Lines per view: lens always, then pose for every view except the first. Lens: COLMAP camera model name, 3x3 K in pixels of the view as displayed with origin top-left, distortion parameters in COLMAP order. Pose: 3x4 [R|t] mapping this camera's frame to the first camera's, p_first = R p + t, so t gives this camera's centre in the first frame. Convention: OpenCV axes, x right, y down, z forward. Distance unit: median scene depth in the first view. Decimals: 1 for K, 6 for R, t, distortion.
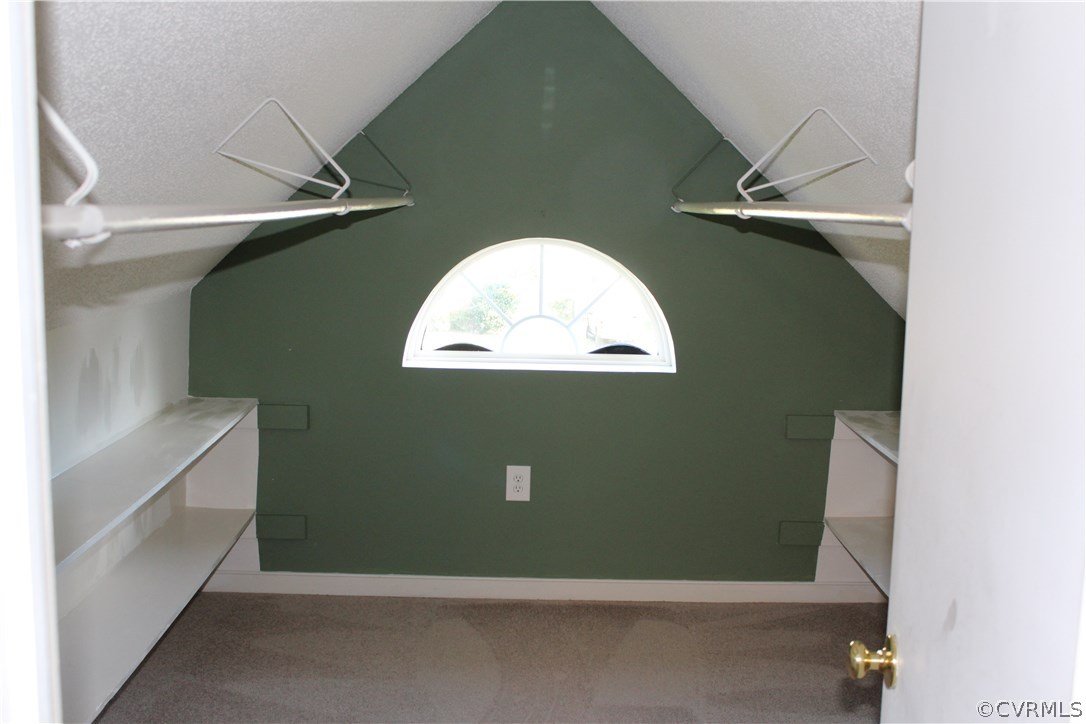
lens RADIAL K [[1222.0, 0, 538.7], [0, 1222.0, 359.8], [0, 0, 1]] dist [-0.037048, 0.000000]
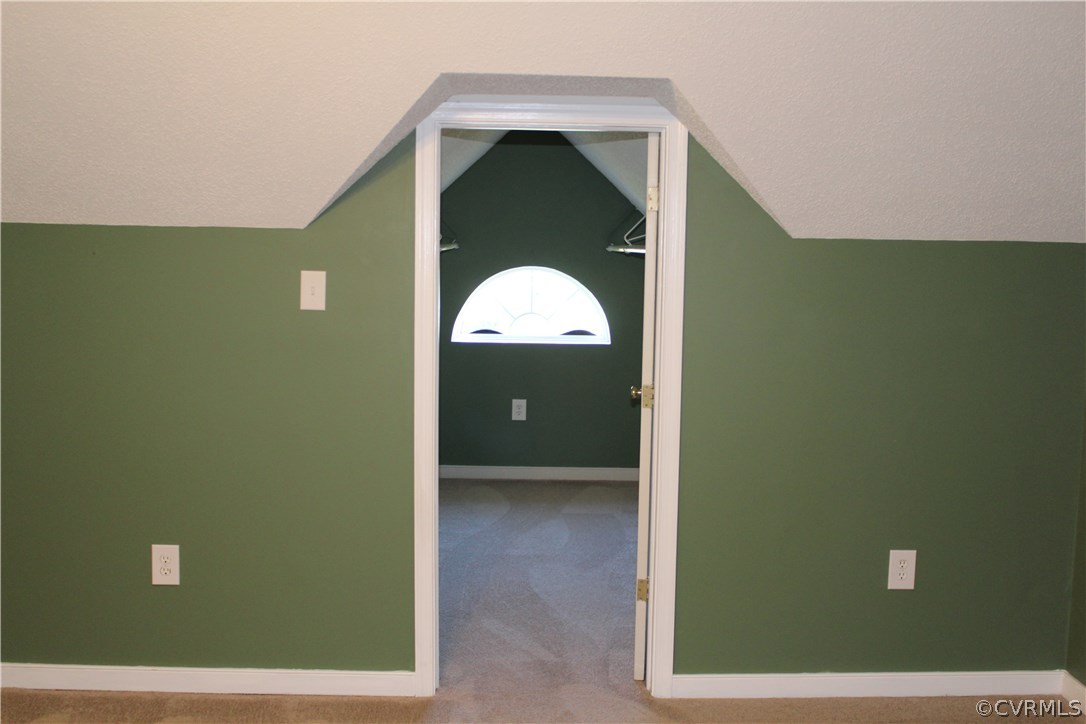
lens RADIAL K [[1222.0, 0, 546.1], [0, 1222.0, 365.7], [0, 0, 1]] dist [-0.037048, 0.000000]
pose [[0.999912, -0.005712, 0.011994, 0.000976], [0.006075, 0.999518, -0.030442, 0.093433], [-0.011814, 0.030512, 0.999465, -0.725796]]
